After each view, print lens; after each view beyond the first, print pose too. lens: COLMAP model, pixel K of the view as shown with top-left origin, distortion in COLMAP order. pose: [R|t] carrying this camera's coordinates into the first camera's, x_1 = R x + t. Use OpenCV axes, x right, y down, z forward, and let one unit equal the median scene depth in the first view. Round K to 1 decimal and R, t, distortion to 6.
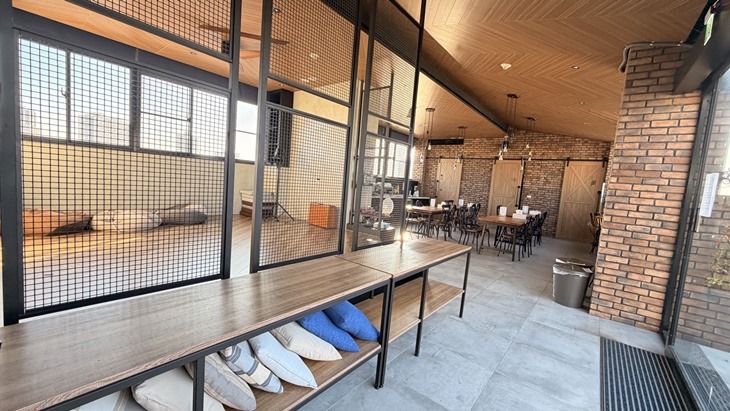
lens RADIAL K [[292.0, 0, 364.9], [0, 292.0, 205.1], [0, 0, 1]] dist [-0.000823, 0.000257]
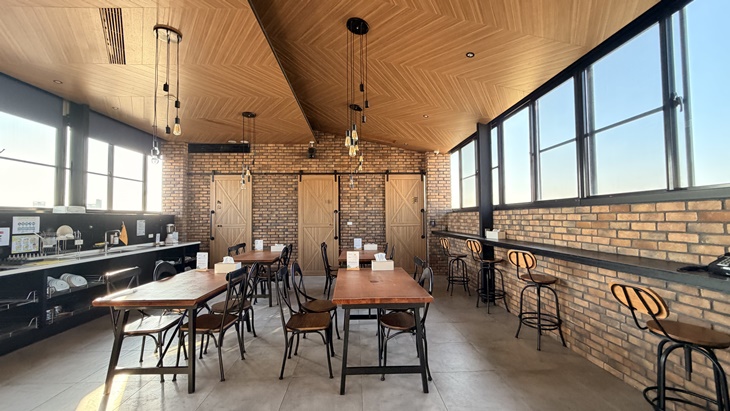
lens RADIAL K [[292.0, 0, 362.4], [0, 292.0, 205.6], [0, 0, 1]] dist [-0.000823, 0.000257]
pose [[0.755984, -0.060006, 0.651834, 0.103358], [0.125109, 0.990678, -0.053900, -0.028334], [-0.642523, 0.122298, 0.756444, 0.390421]]
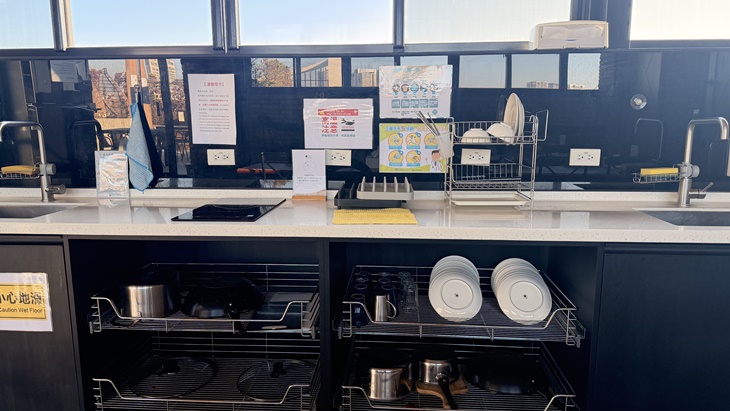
lens RADIAL K [[517.1, 0, 365.0], [0, 517.1, 206.6], [0, 0, 1]] dist [-0.000262, 0.000072]
pose [[0.557969, 0.044265, -0.828681, 0.190798], [-0.019782, 0.999002, 0.040043, -0.037094], [0.829626, -0.005950, 0.558288, 0.801578]]
